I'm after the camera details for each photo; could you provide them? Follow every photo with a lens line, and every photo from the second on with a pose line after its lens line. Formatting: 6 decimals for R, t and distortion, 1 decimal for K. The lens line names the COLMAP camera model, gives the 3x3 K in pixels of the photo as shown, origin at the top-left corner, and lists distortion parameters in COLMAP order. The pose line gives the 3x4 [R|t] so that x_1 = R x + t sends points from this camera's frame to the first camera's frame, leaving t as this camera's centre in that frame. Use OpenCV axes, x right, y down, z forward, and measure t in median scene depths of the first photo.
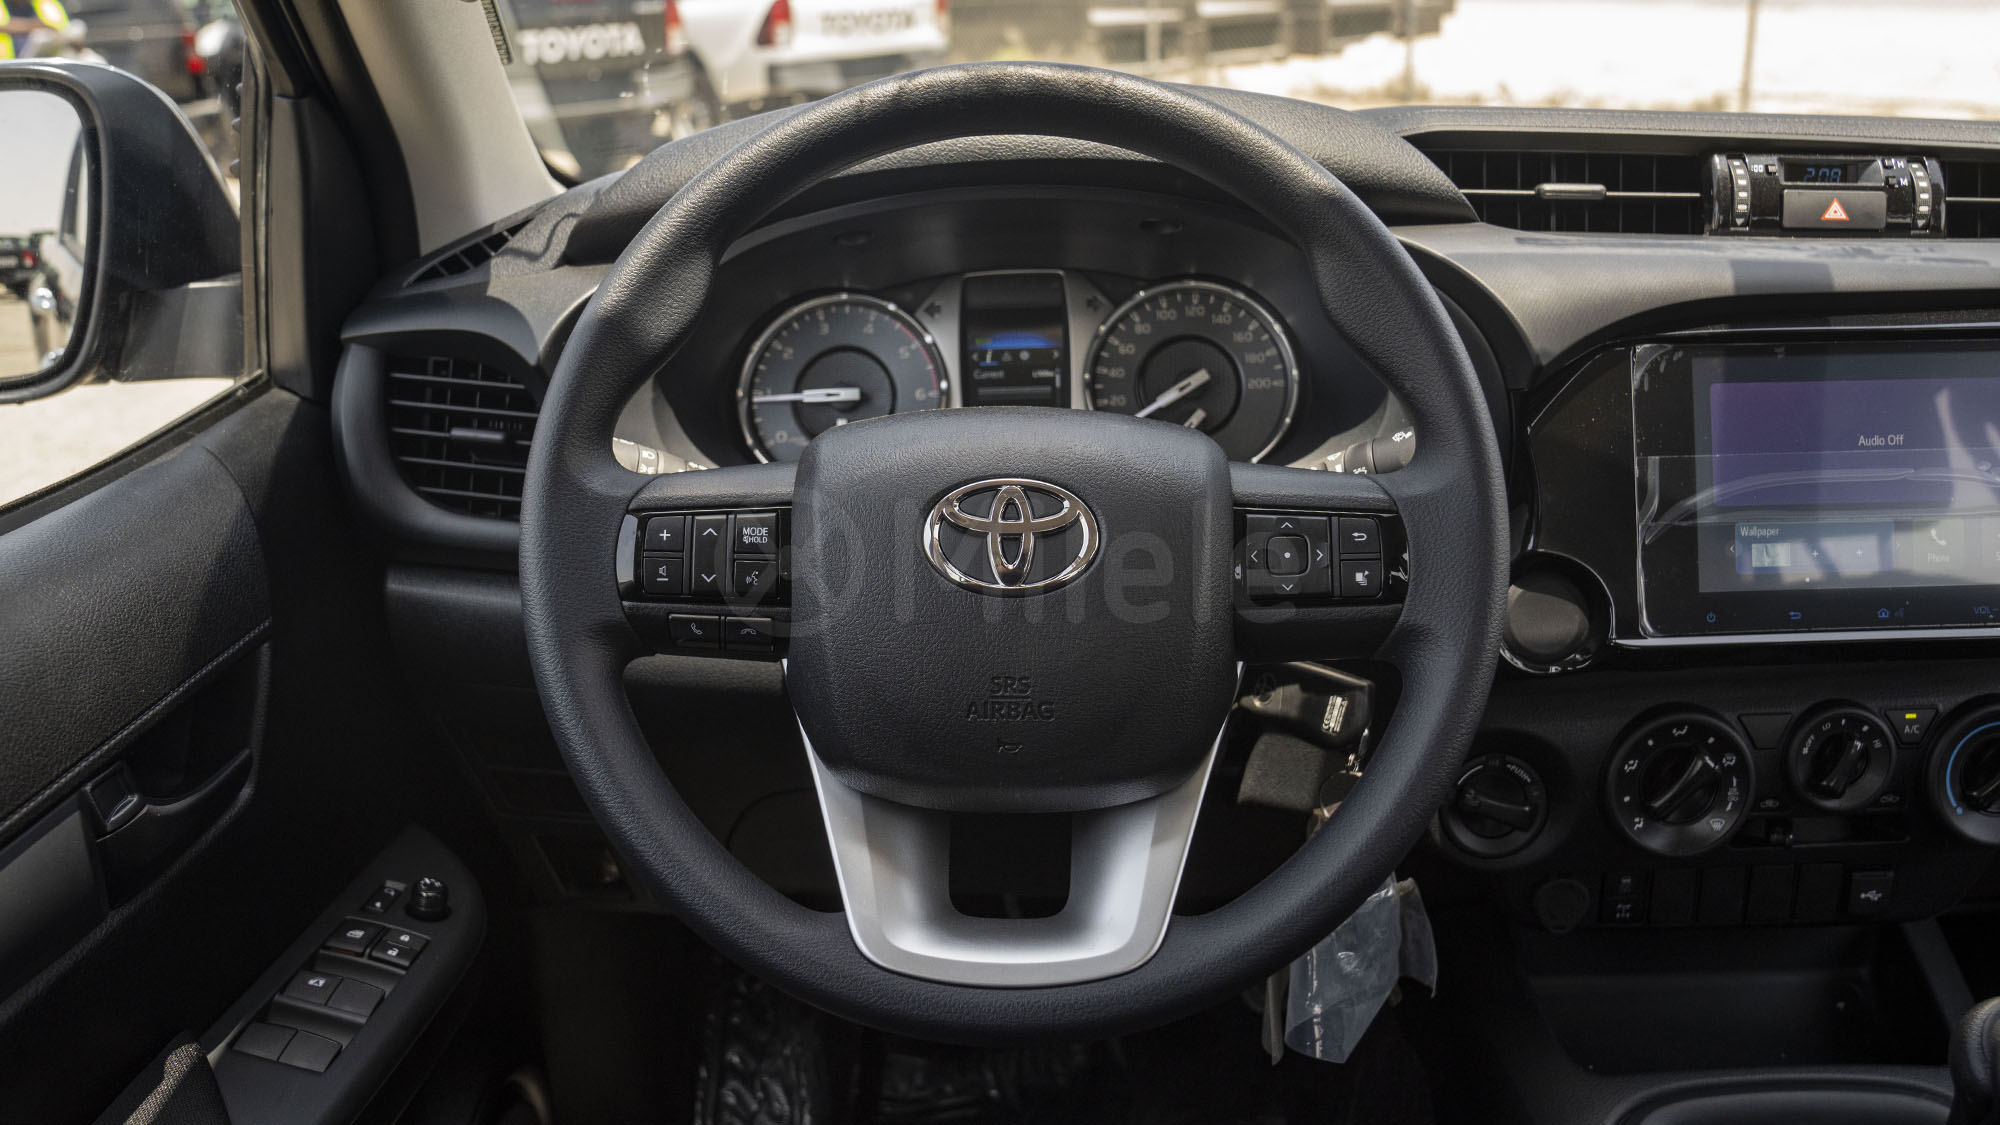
lens RADIAL K [[1537.1, 0, 1000.0], [0, 1537.1, 562.5], [0, 0, 1]] dist [-0.086573, 0.012058]
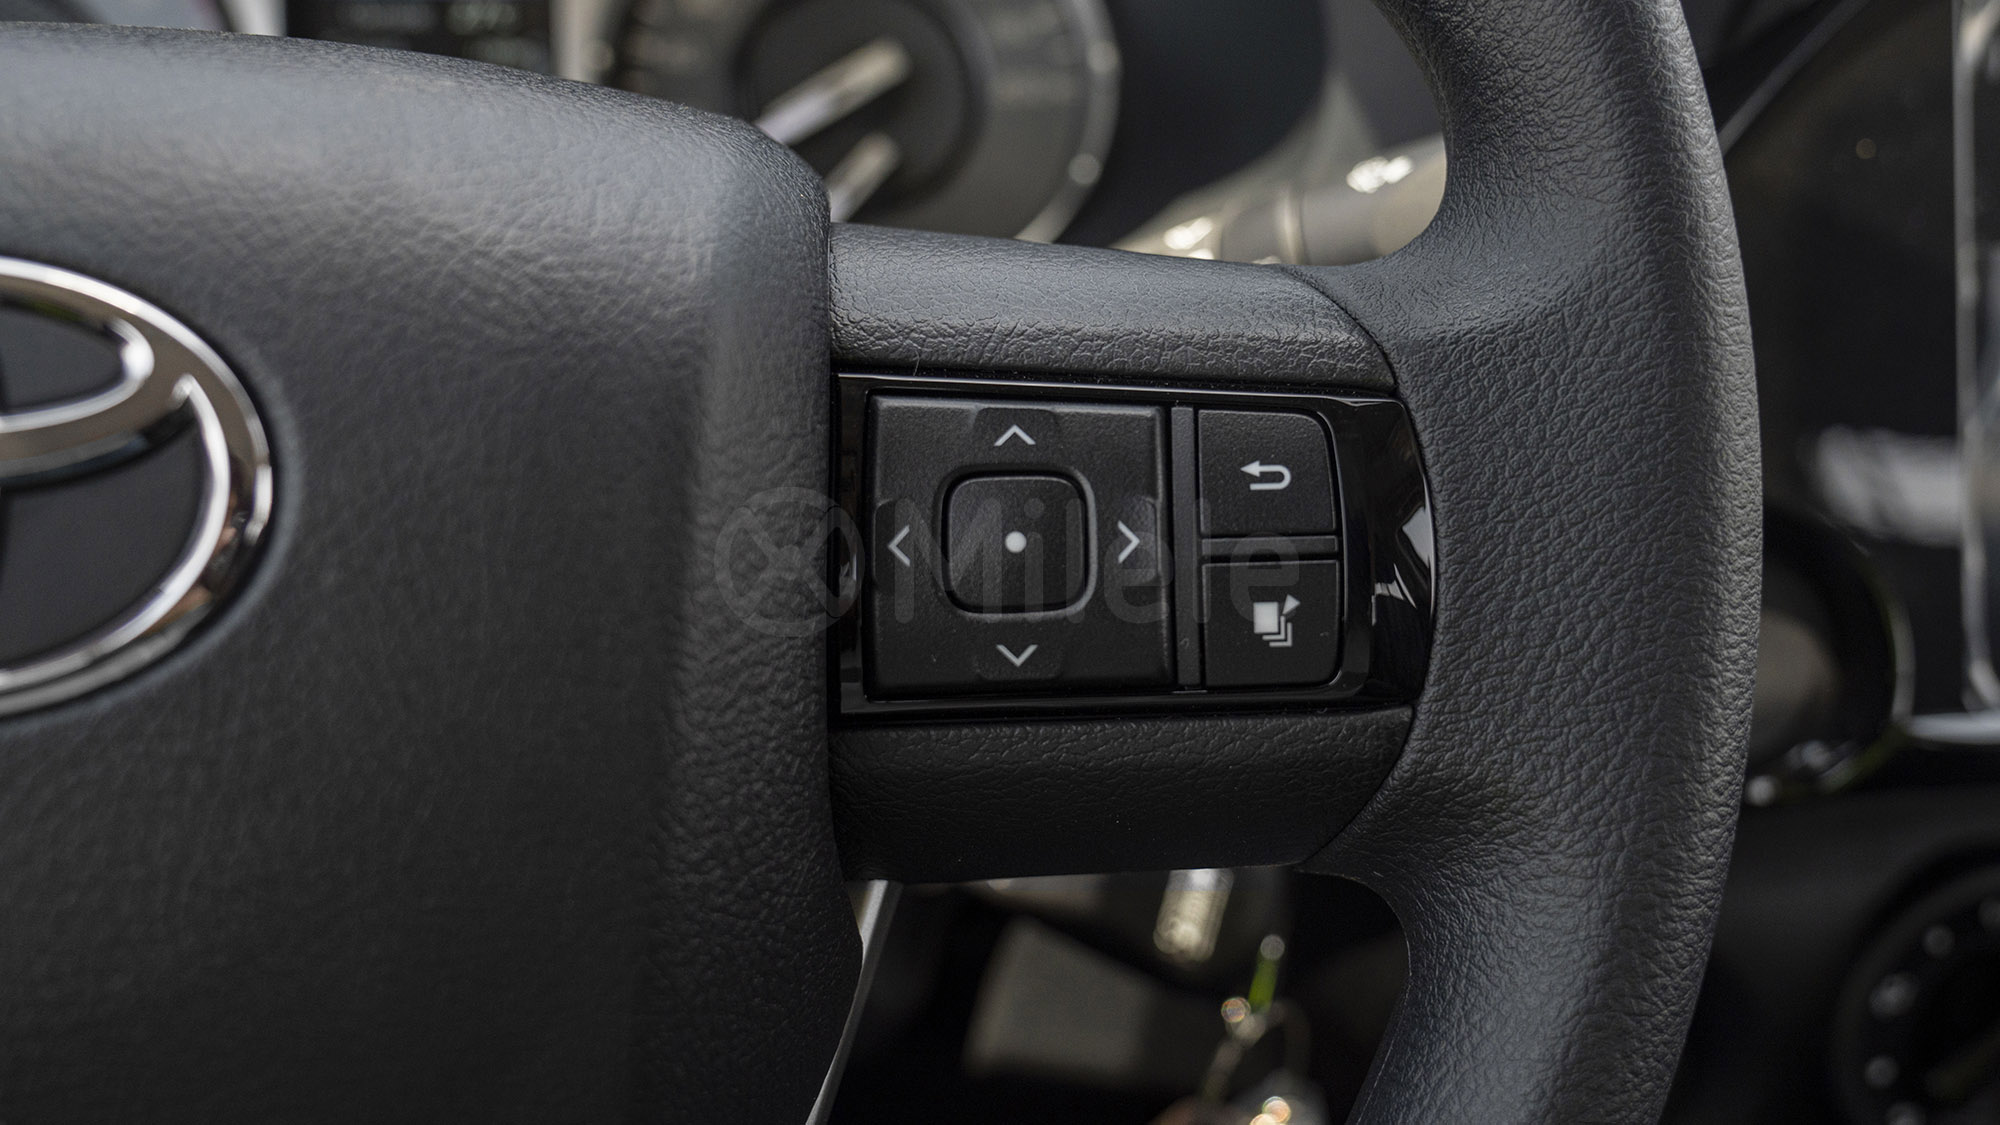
lens RADIAL K [[1962.0, 0, 1128.5], [0, 1962.0, 563.0], [0, 0, 1]] dist [0.006221, 0.003916]
pose [[0.984413, -0.011876, 0.175470, 0.141248], [0.001959, 0.998396, 0.056579, -0.021087], [-0.175860, -0.055354, 0.982858, 0.626891]]
